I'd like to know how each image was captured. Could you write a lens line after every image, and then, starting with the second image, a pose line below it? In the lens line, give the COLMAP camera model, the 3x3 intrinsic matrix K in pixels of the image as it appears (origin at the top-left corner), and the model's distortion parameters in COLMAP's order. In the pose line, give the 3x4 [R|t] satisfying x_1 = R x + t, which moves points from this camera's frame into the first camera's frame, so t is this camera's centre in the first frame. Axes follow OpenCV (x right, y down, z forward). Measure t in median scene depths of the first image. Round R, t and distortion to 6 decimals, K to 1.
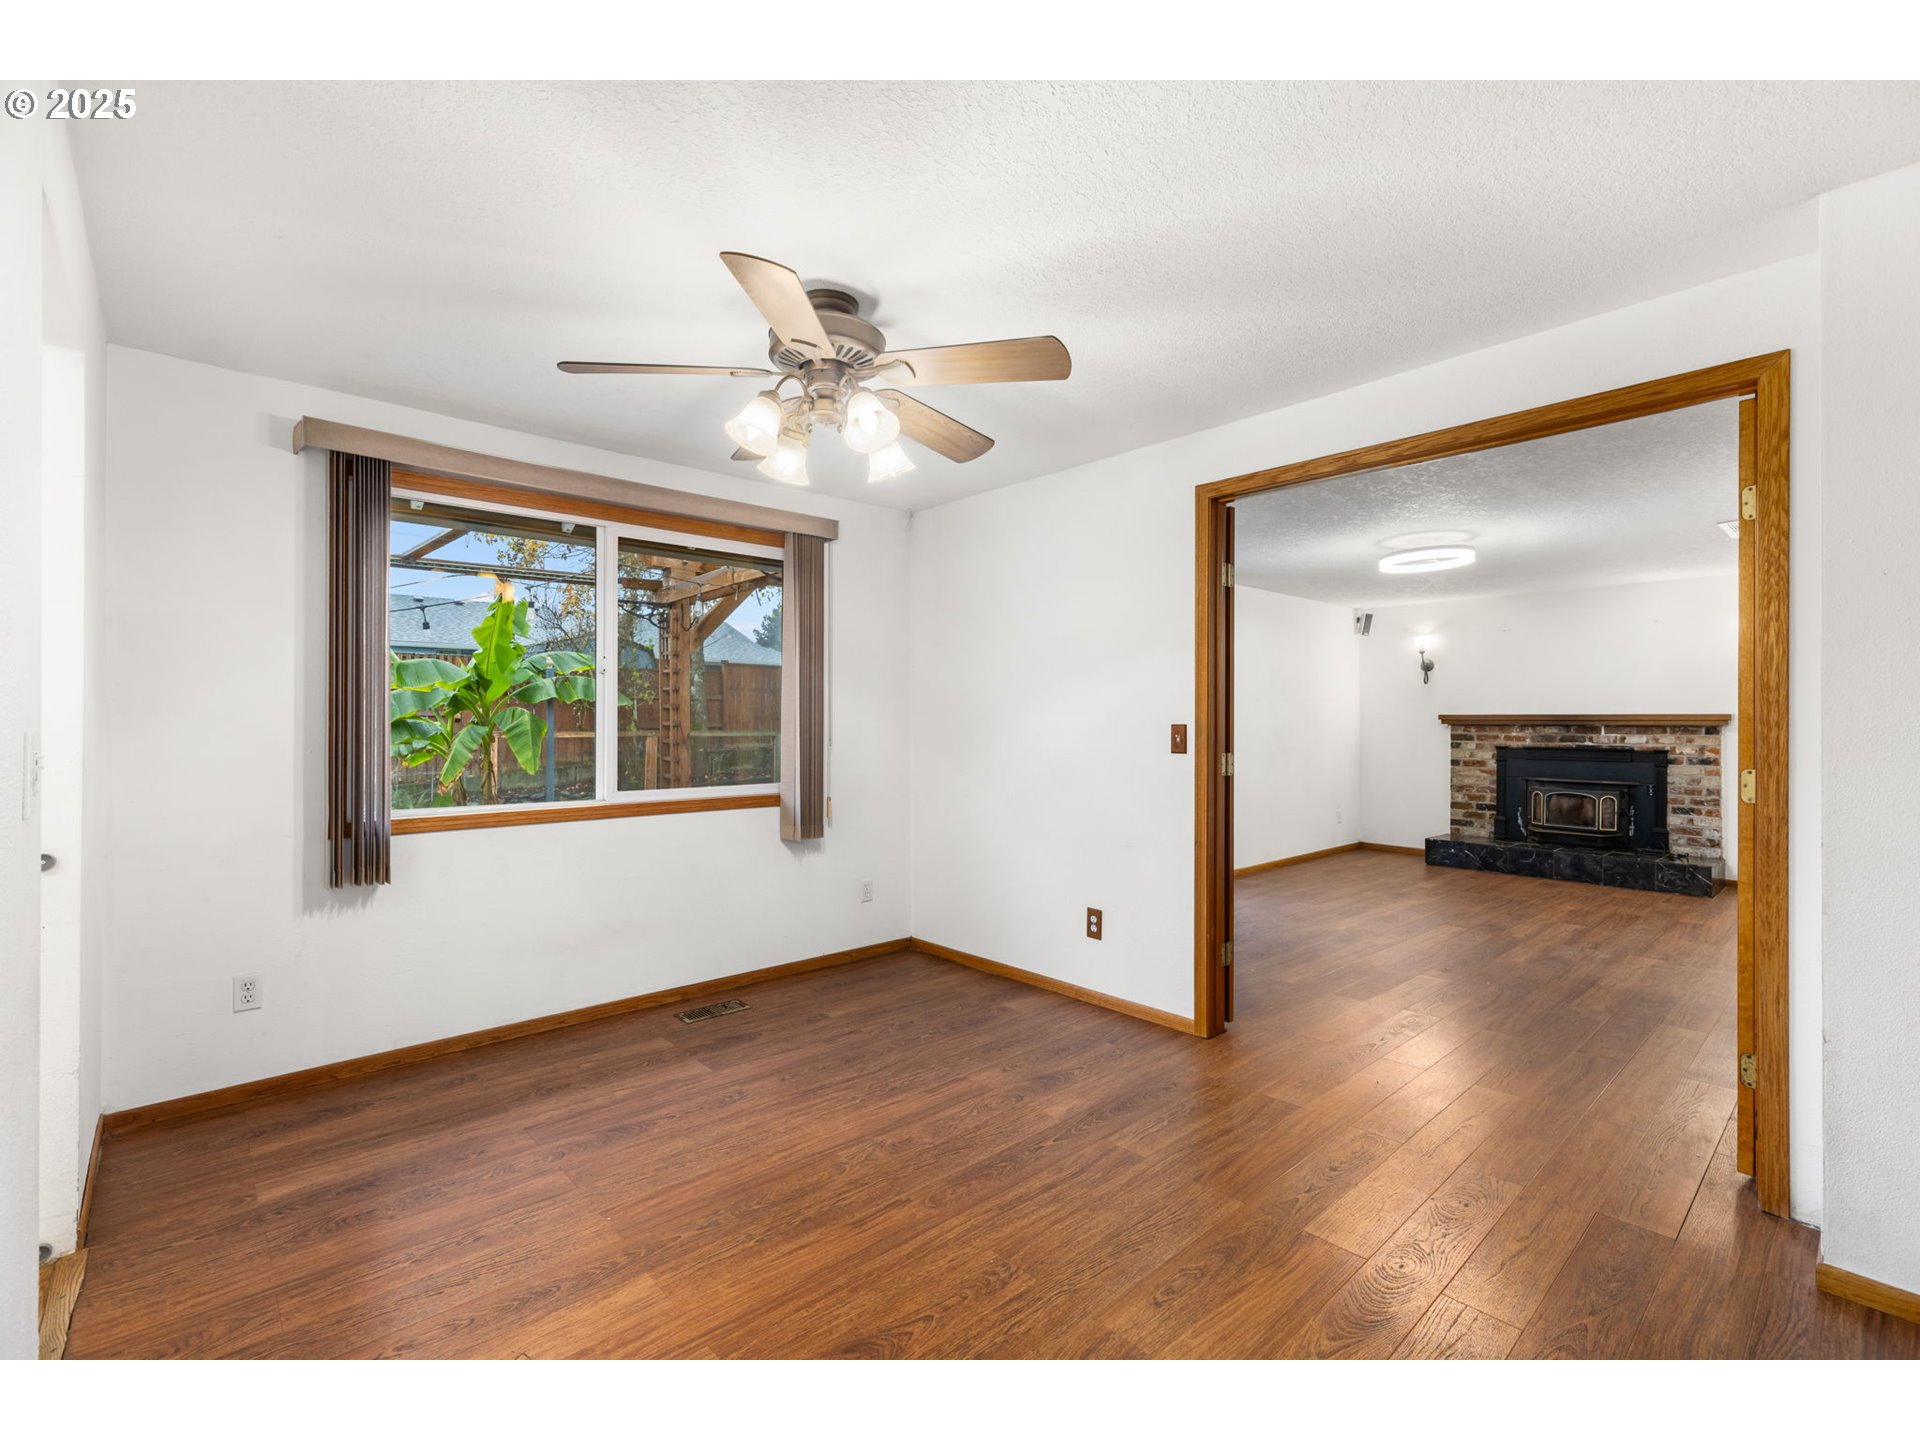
lens RADIAL K [[856.4, 0, 956.2], [0, 856.4, 715.4], [0, 0, 1]] dist [0.004290, 0.000126]
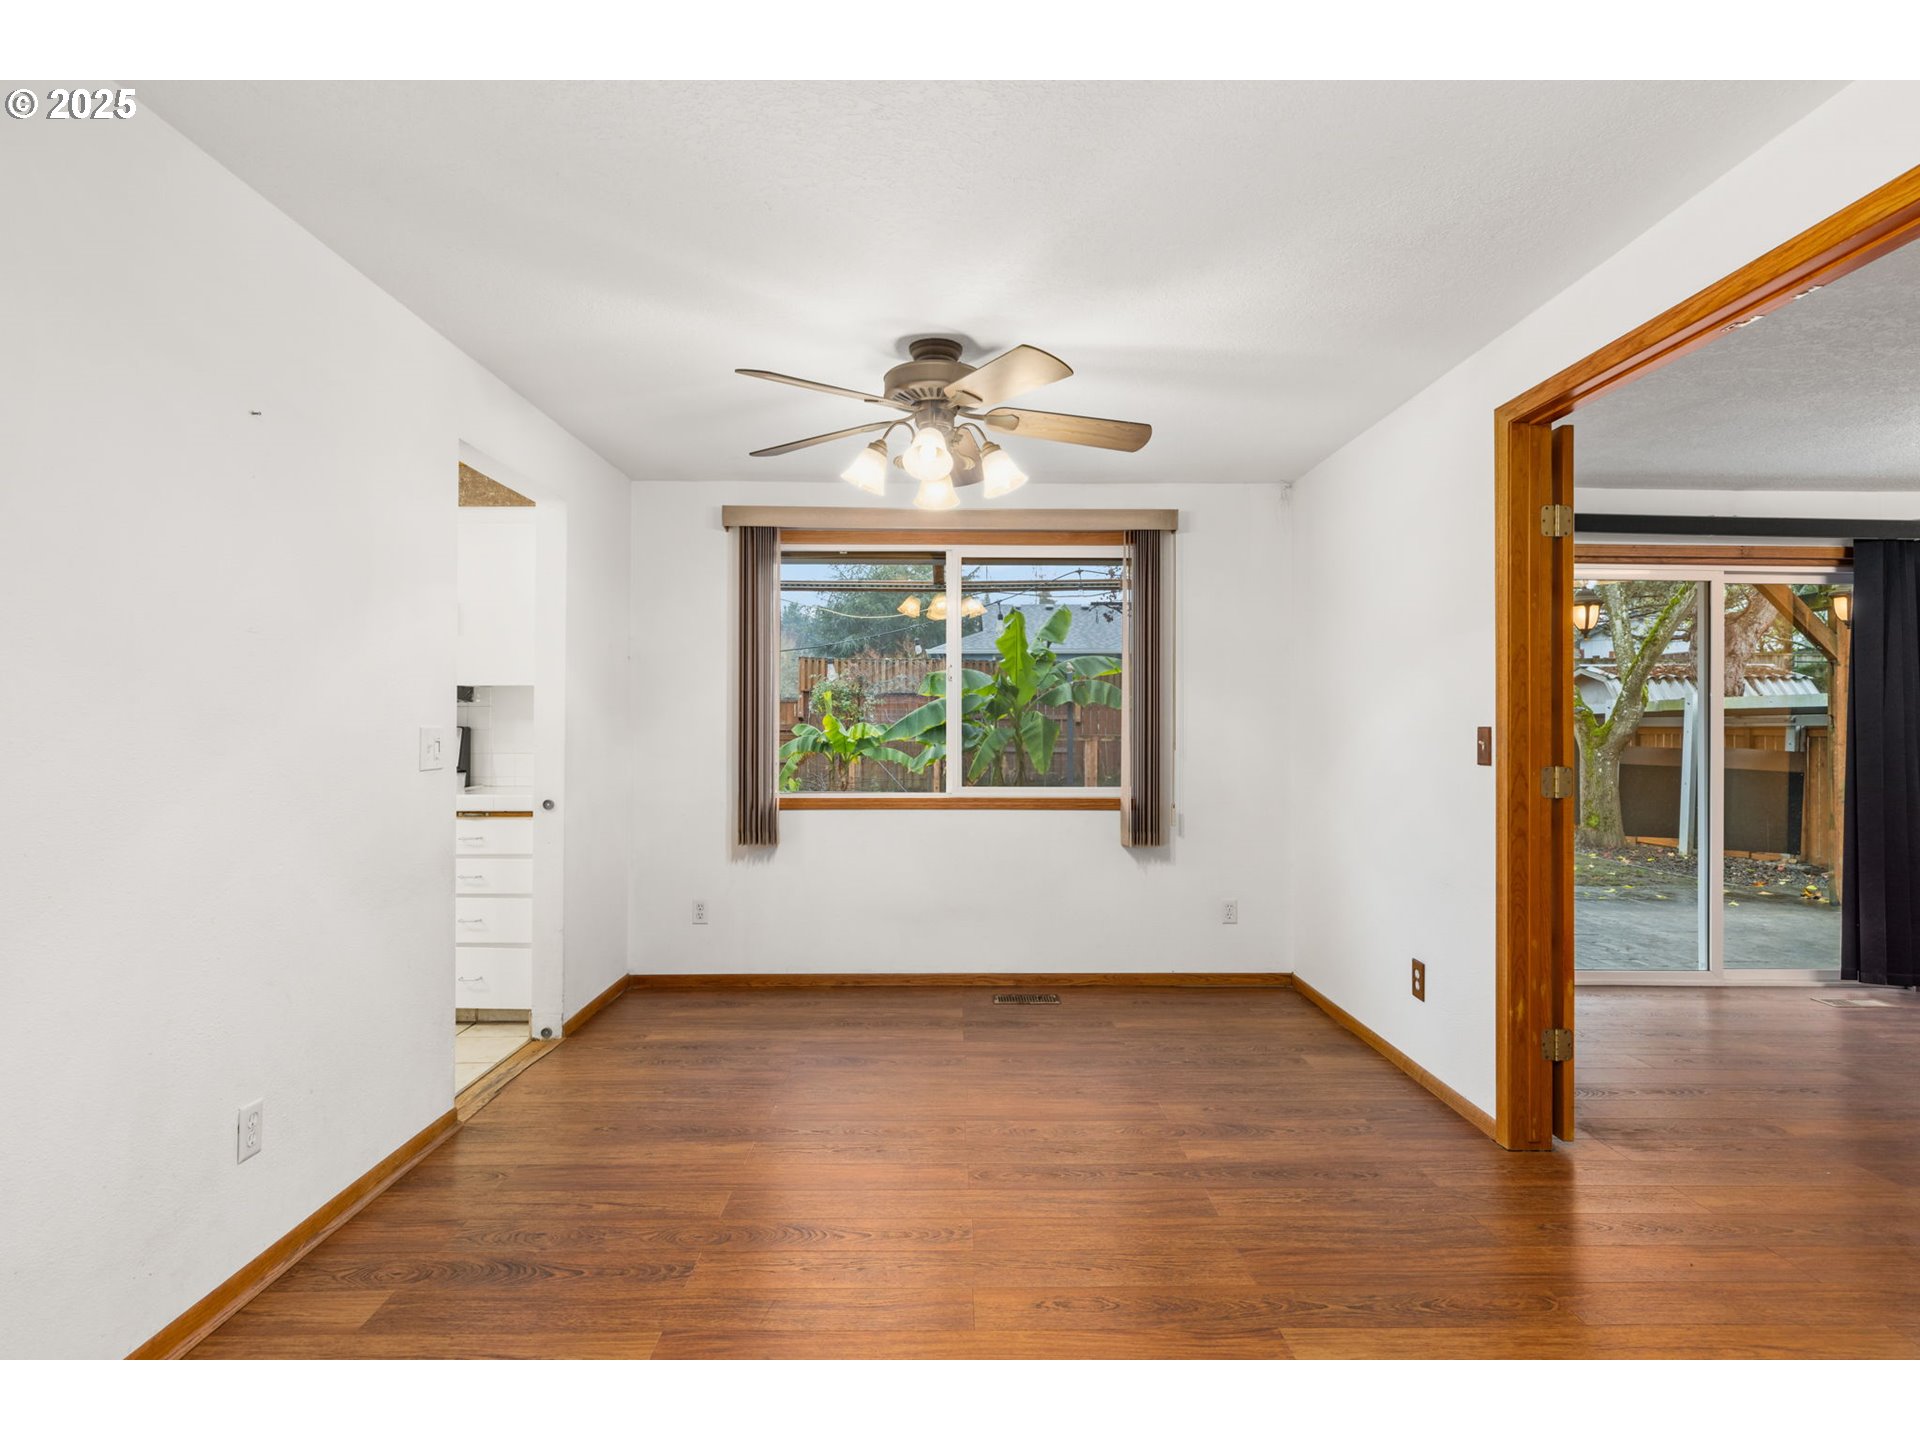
lens RADIAL K [[989.5, 0, 963.2], [0, 989.5, 715.3], [0, 0, 1]] dist [0.002686, -0.000118]
pose [[0.749453, -0.005073, -0.662038, 0.248182], [0.002589, 0.999985, -0.004731, 0.001275], [0.662052, 0.001832, 0.749455, 0.020677]]
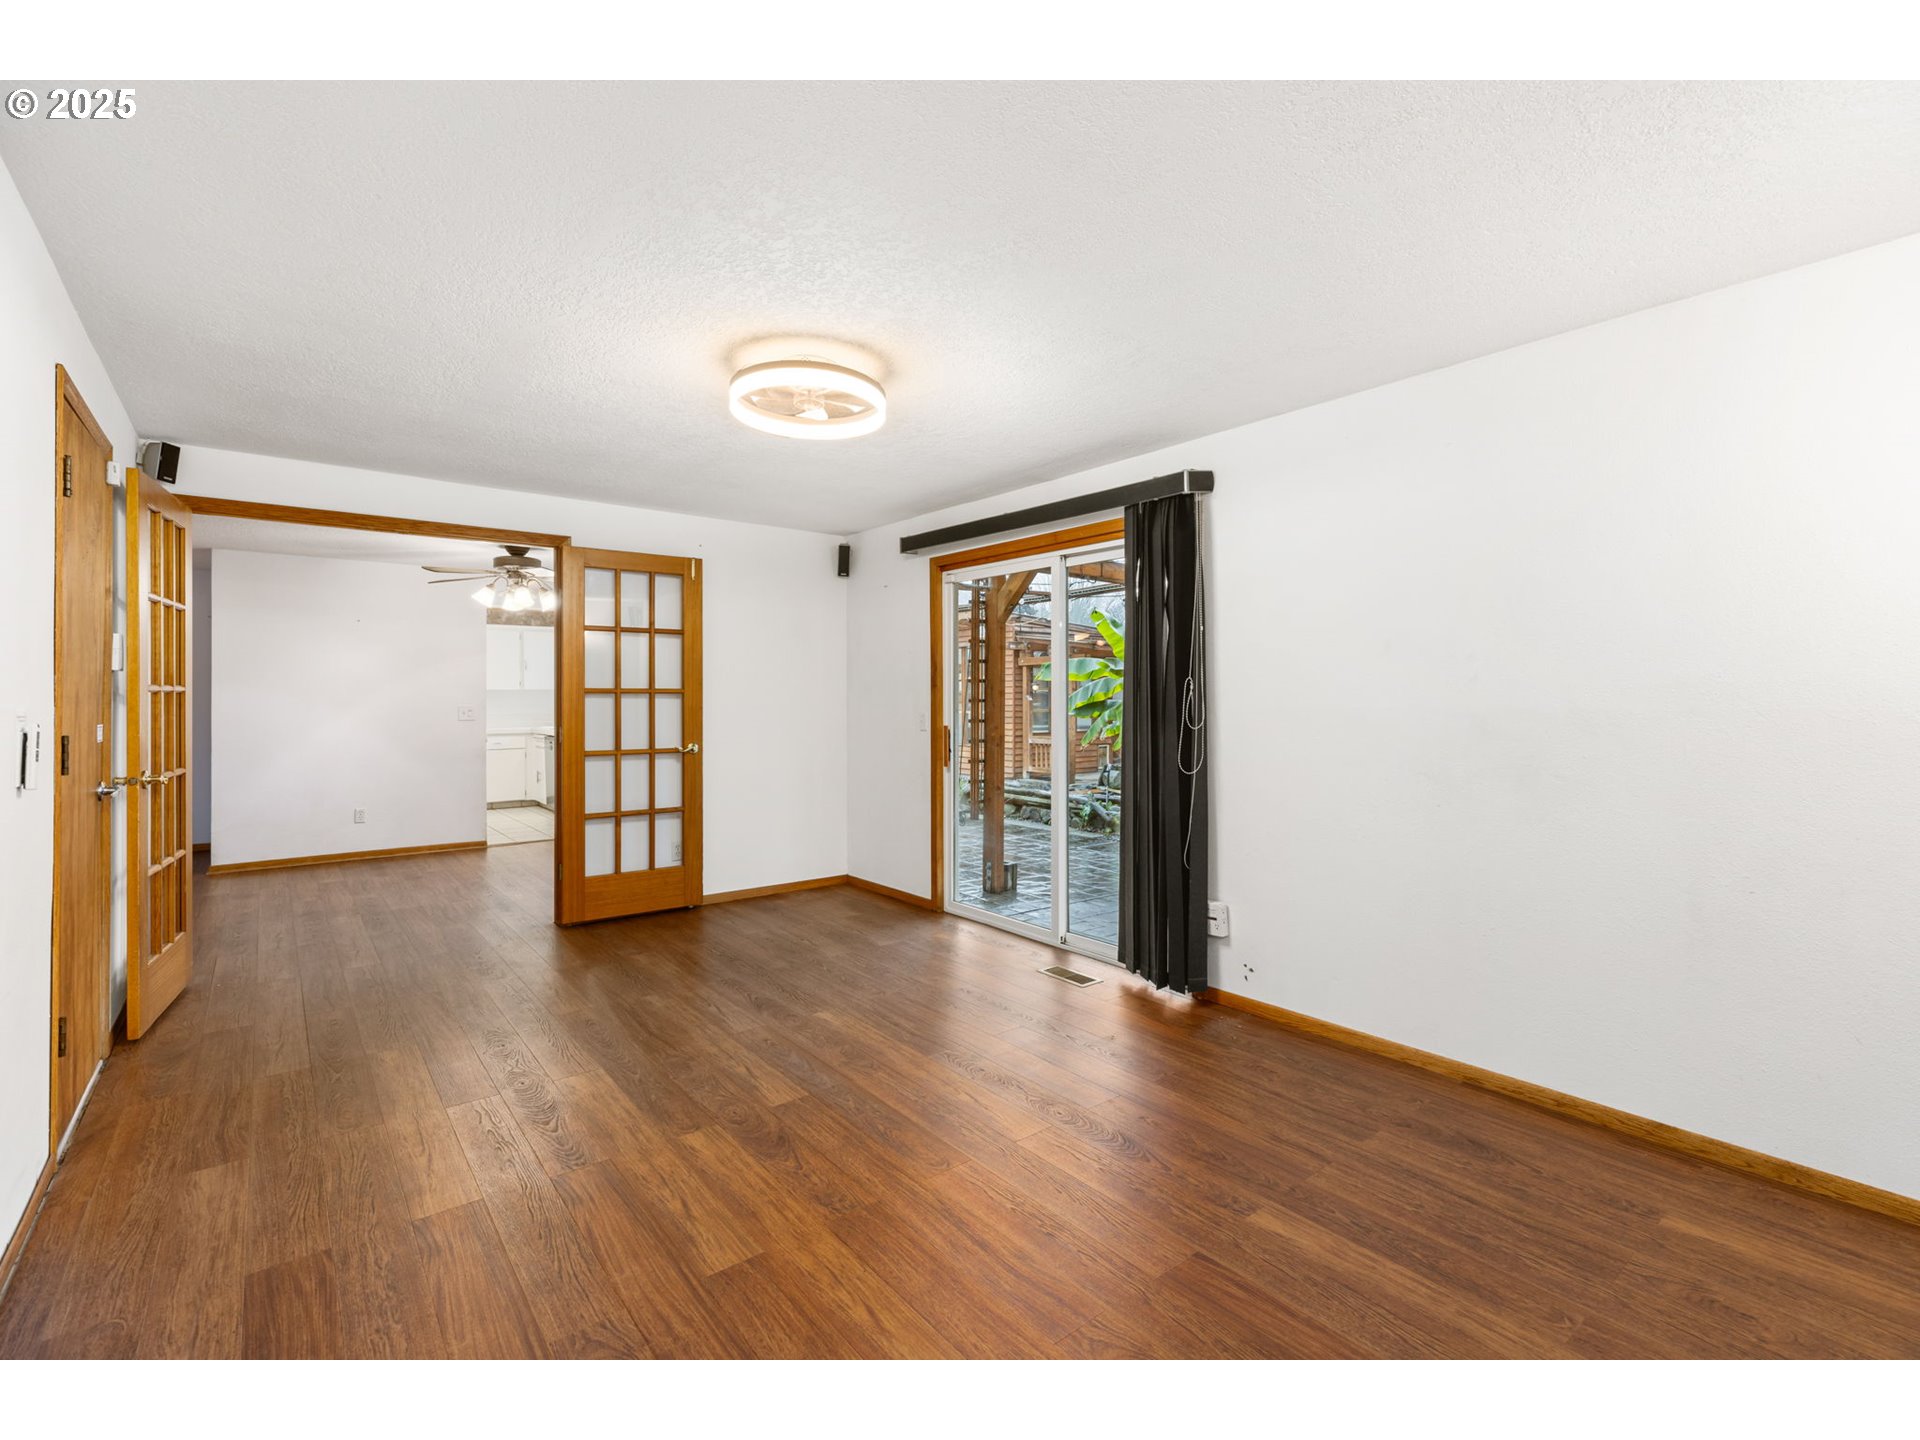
lens RADIAL K [[856.4, 0, 956.2], [0, 856.4, 715.4], [0, 0, 1]] dist [0.004290, 0.000126]
pose [[-0.063281, 0.010950, -0.997936, 0.832418], [0.011274, 0.999884, 0.010256, 0.009027], [0.997932, -0.010602, -0.063397, 0.870810]]
